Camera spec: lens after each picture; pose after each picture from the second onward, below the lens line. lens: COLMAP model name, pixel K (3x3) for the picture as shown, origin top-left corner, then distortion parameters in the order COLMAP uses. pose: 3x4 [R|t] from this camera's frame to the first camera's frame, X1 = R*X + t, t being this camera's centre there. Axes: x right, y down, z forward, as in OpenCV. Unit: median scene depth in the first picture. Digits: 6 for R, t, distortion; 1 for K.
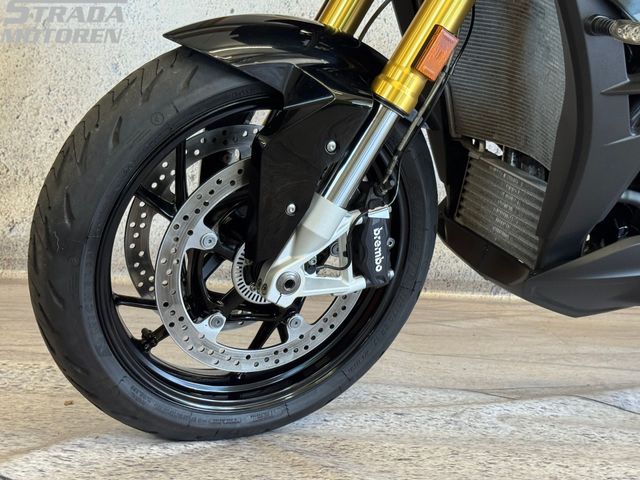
lens RADIAL K [[999.6, 0, 320.0], [0, 999.6, 240.0], [0, 0, 1]] dist [0.156698, -0.176011]
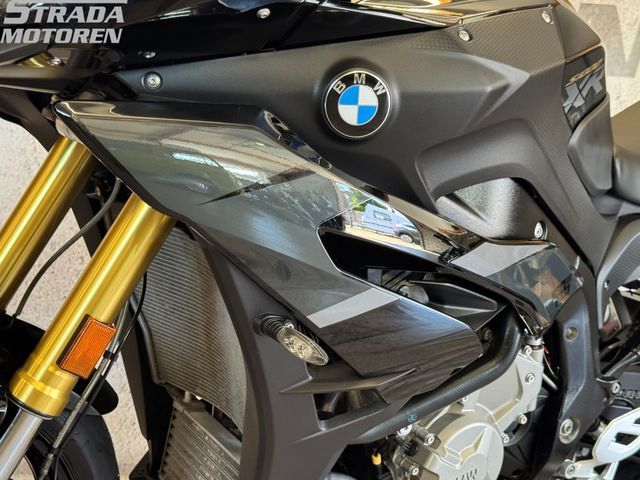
lens RADIAL K [[999.6, 0, 320.0], [0, 999.6, 240.0], [0, 0, 1]] dist [0.156698, -0.176011]
pose [[0.985027, 0.007330, 0.172245, 0.148869], [0.006906, 0.996617, -0.081901, -0.189605], [-0.172263, 0.081864, 0.981643, 0.123949]]
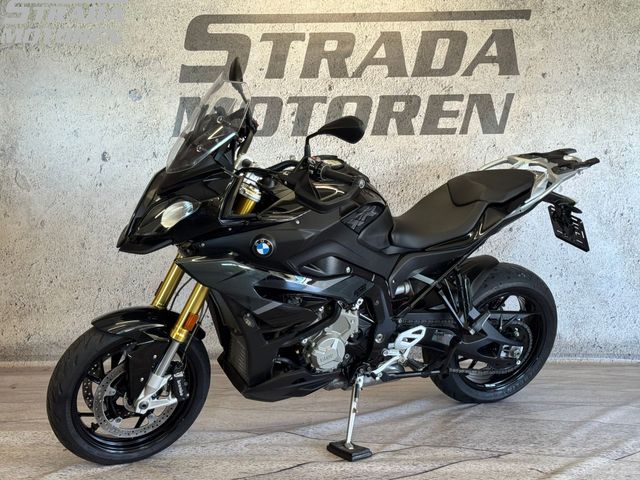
lens RADIAL K [[999.6, 0, 320.0], [0, 999.6, 240.0], [0, 0, 1]] dist [0.156698, -0.176011]
pose [[0.998559, -0.053432, 0.005025, 0.435621], [0.053294, 0.998279, 0.024462, -0.426347], [-0.006323, -0.024159, 0.999688, -1.640681]]
